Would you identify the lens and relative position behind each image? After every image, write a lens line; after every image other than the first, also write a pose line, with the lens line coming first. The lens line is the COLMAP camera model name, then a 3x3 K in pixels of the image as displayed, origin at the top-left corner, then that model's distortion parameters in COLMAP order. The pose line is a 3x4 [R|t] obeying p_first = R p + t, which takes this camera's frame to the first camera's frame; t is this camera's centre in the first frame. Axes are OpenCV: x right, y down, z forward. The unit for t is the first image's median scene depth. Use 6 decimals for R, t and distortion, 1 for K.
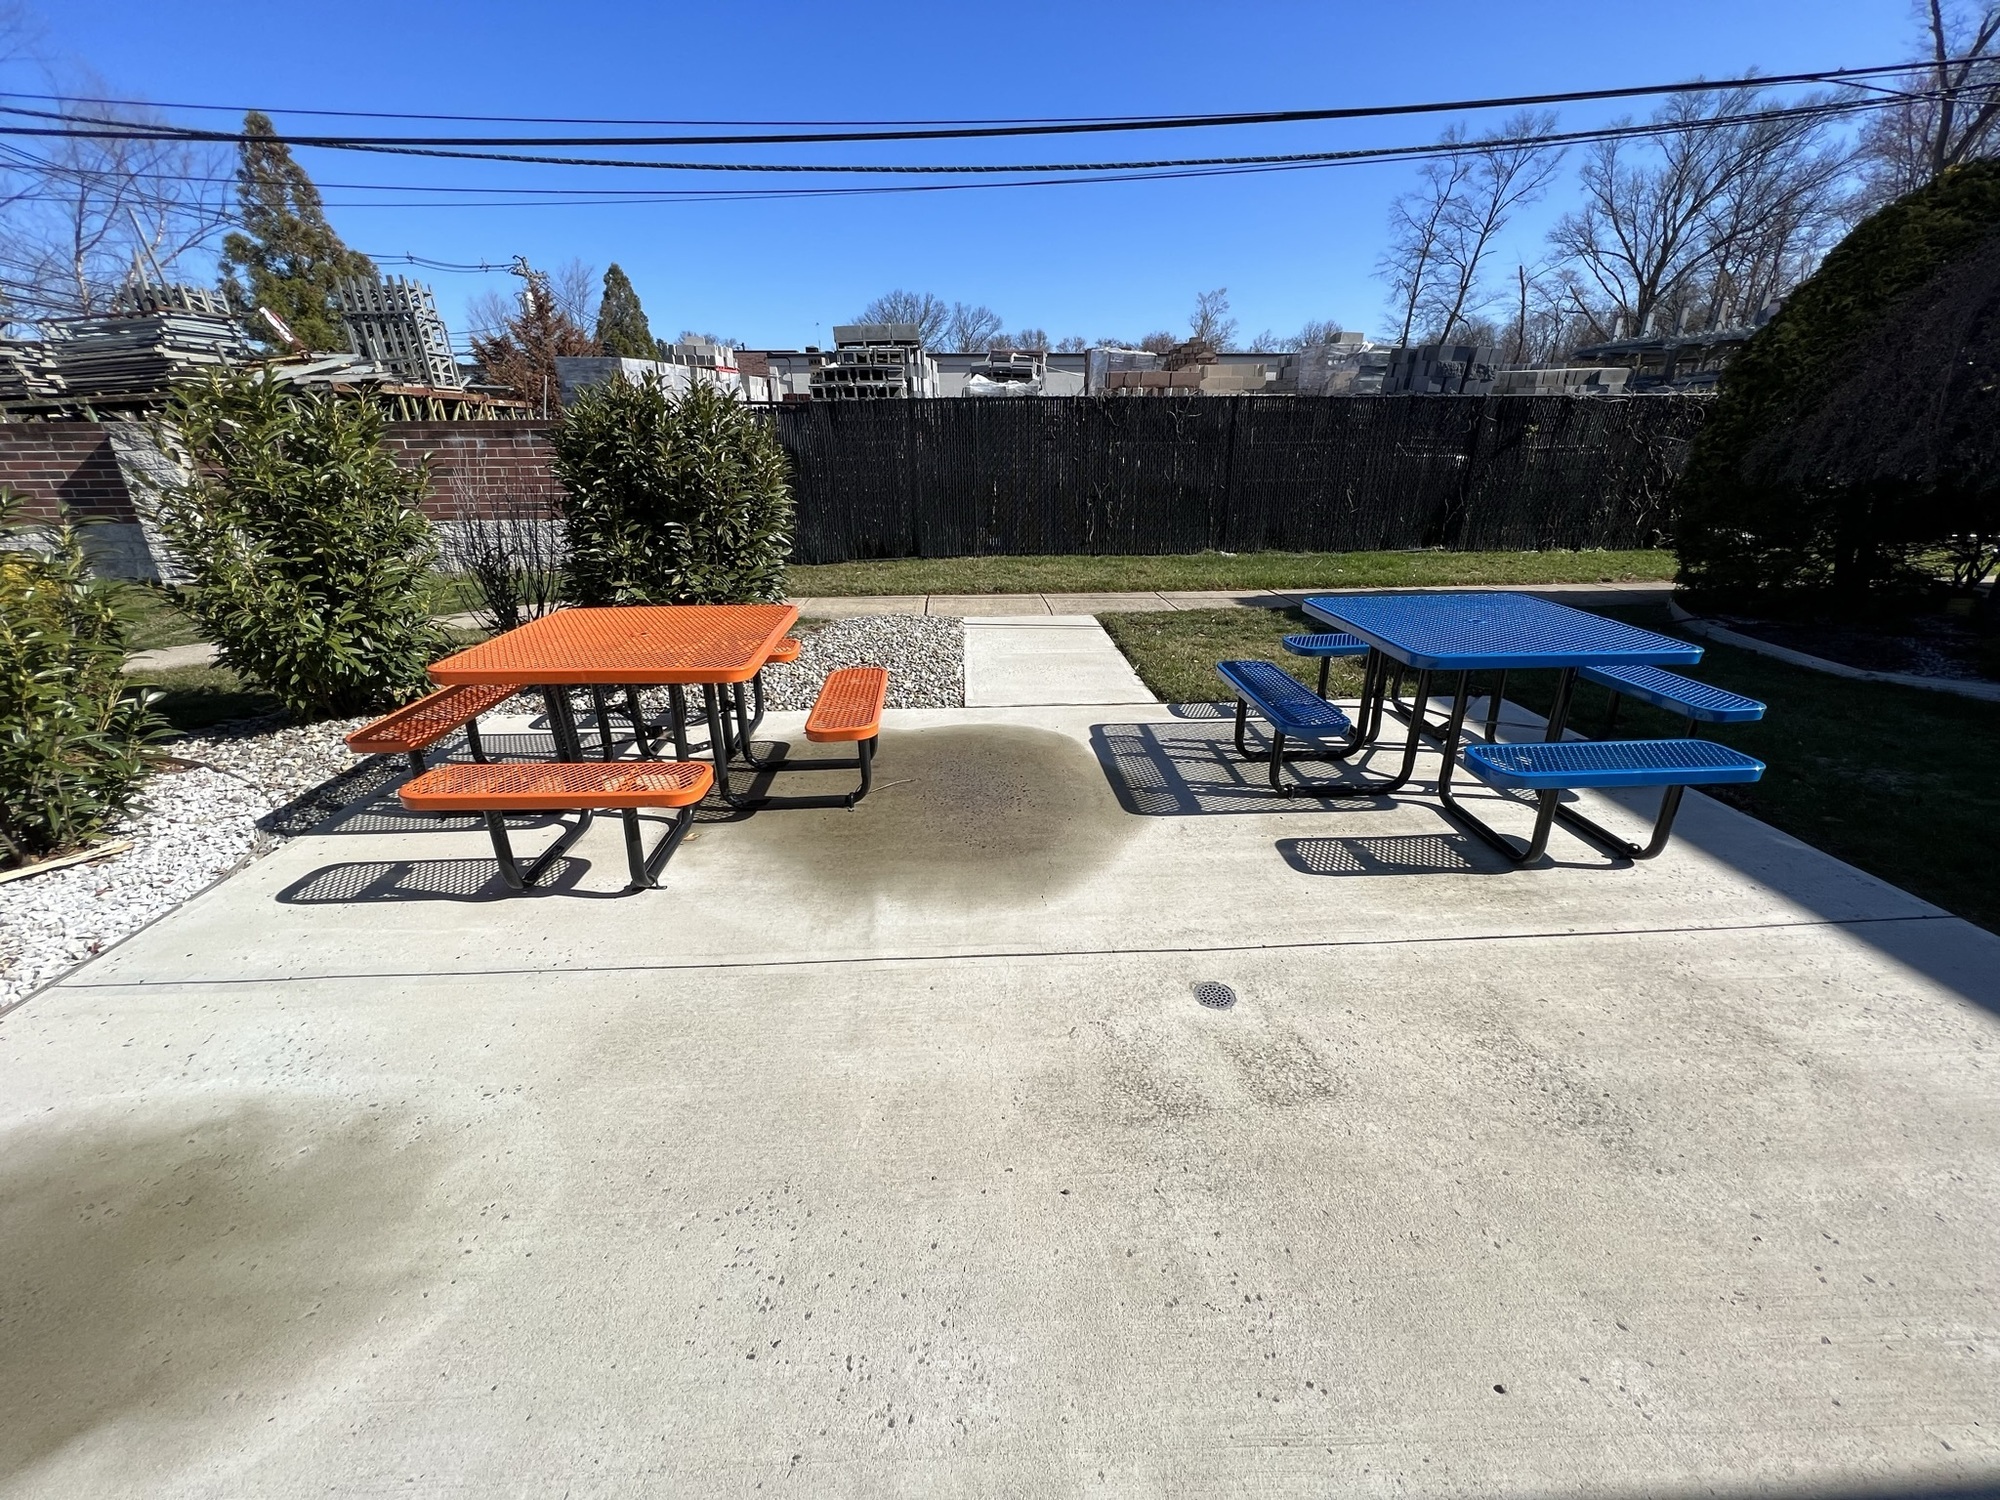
lens RADIAL K [[797.6, 0, 992.6], [0, 797.6, 746.6], [0, 0, 1]] dist [-0.002522, -0.000138]
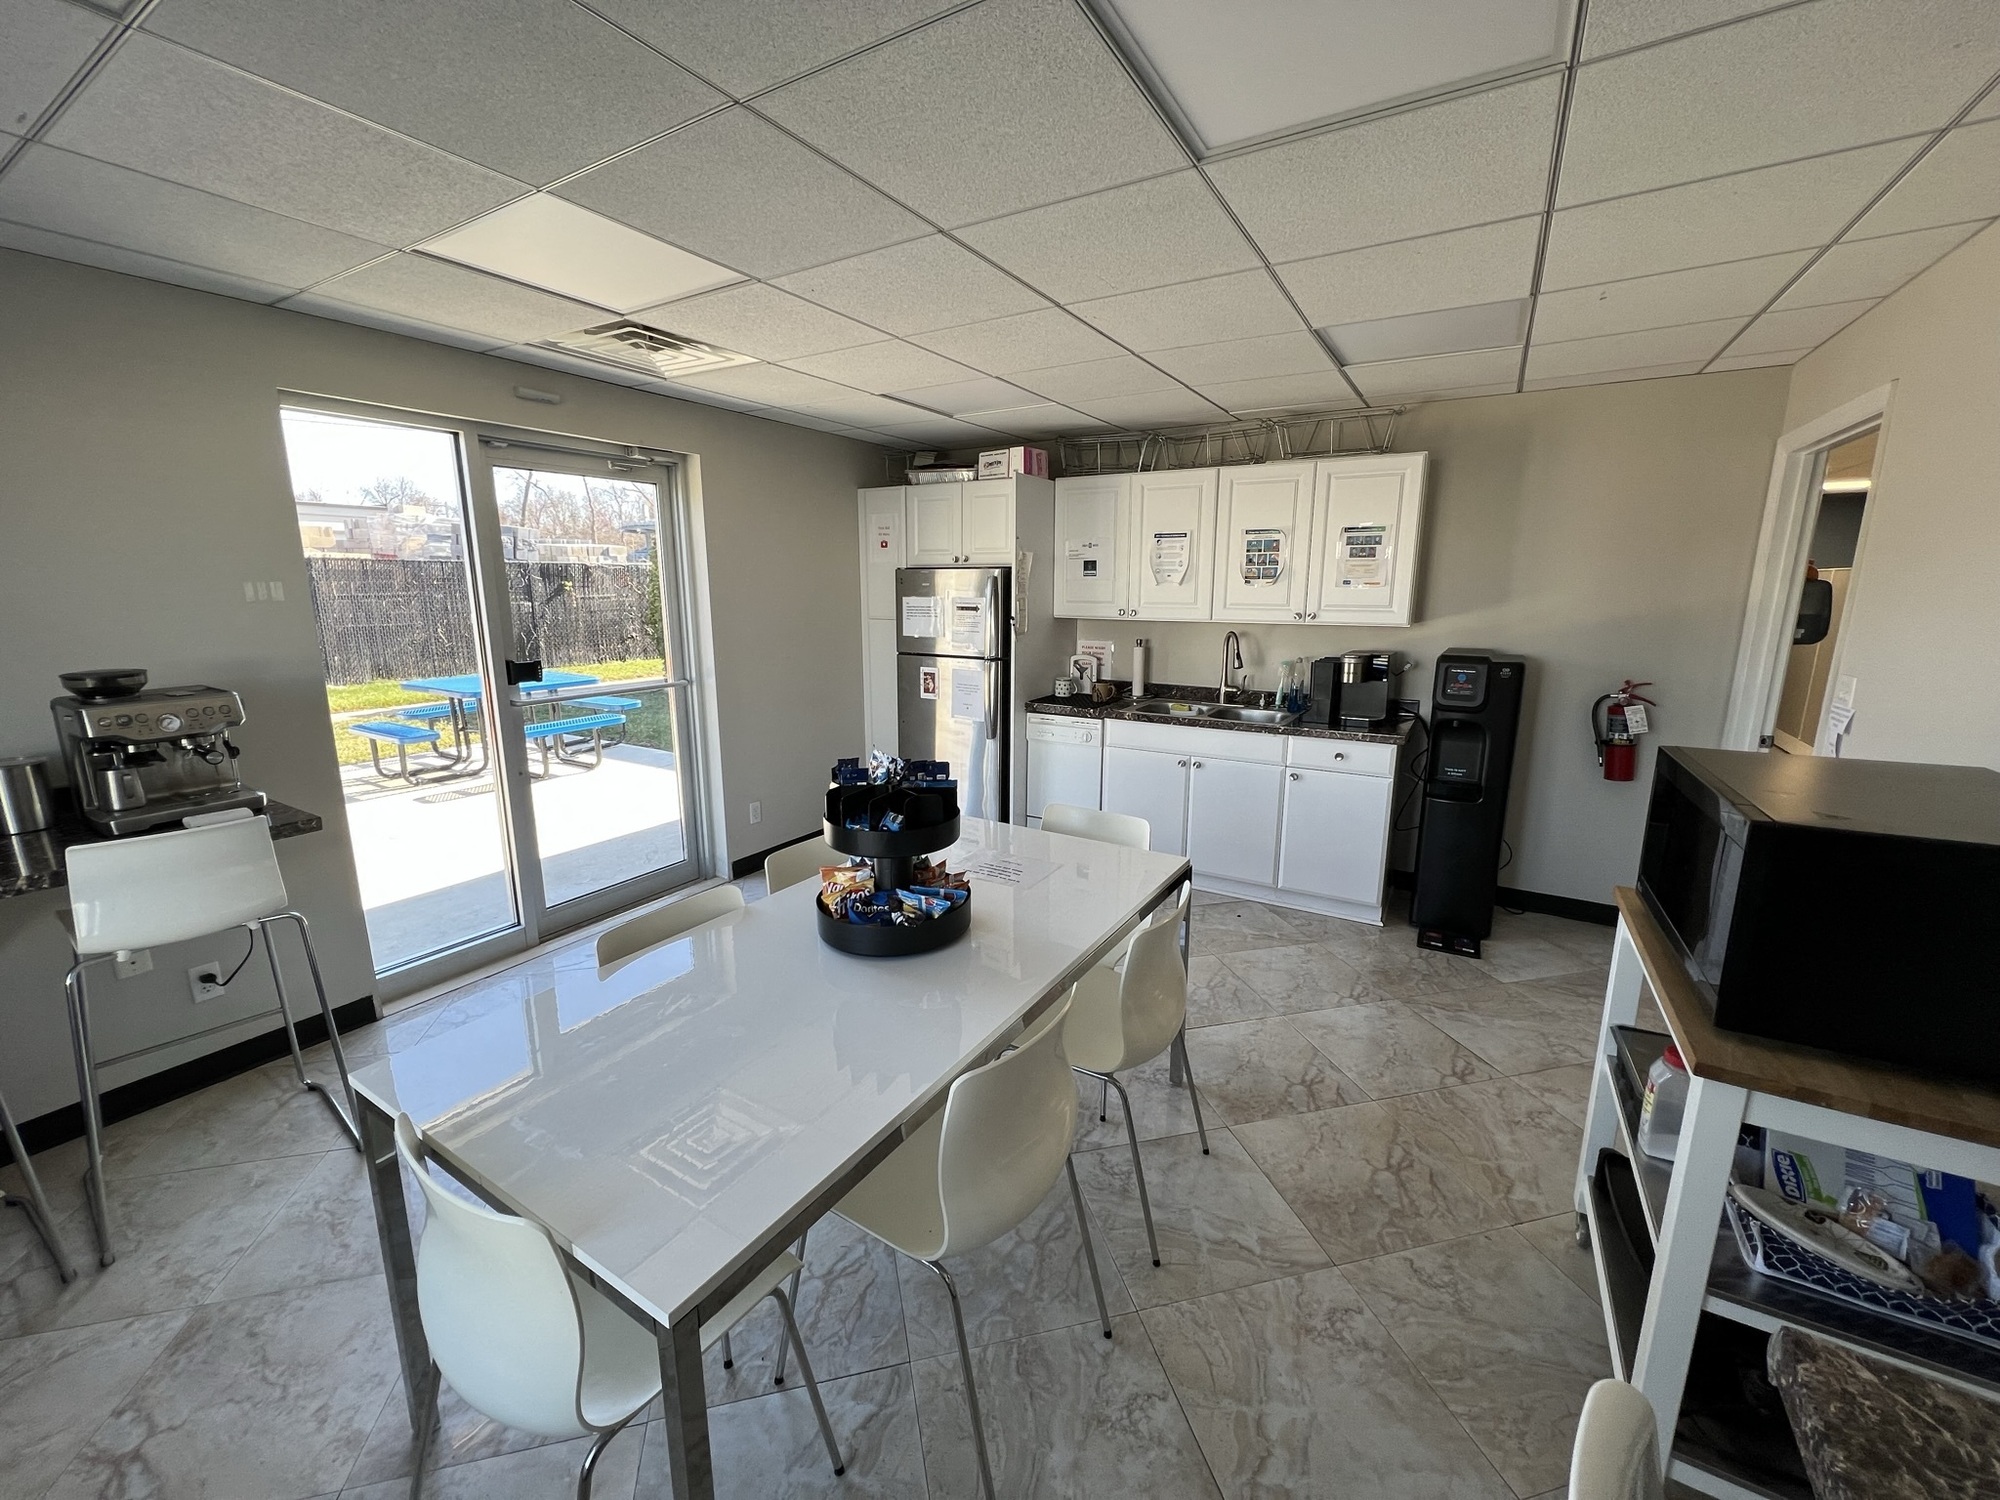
lens RADIAL K [[797.6, 0, 995.1], [0, 797.6, 747.6], [0, 0, 1]] dist [-0.002522, -0.000138]
pose [[0.559918, -0.160205, 0.812912, -0.112980], [0.298001, 0.954411, -0.017166, 0.134756], [-0.773102, 0.251860, 0.582133, -0.353923]]
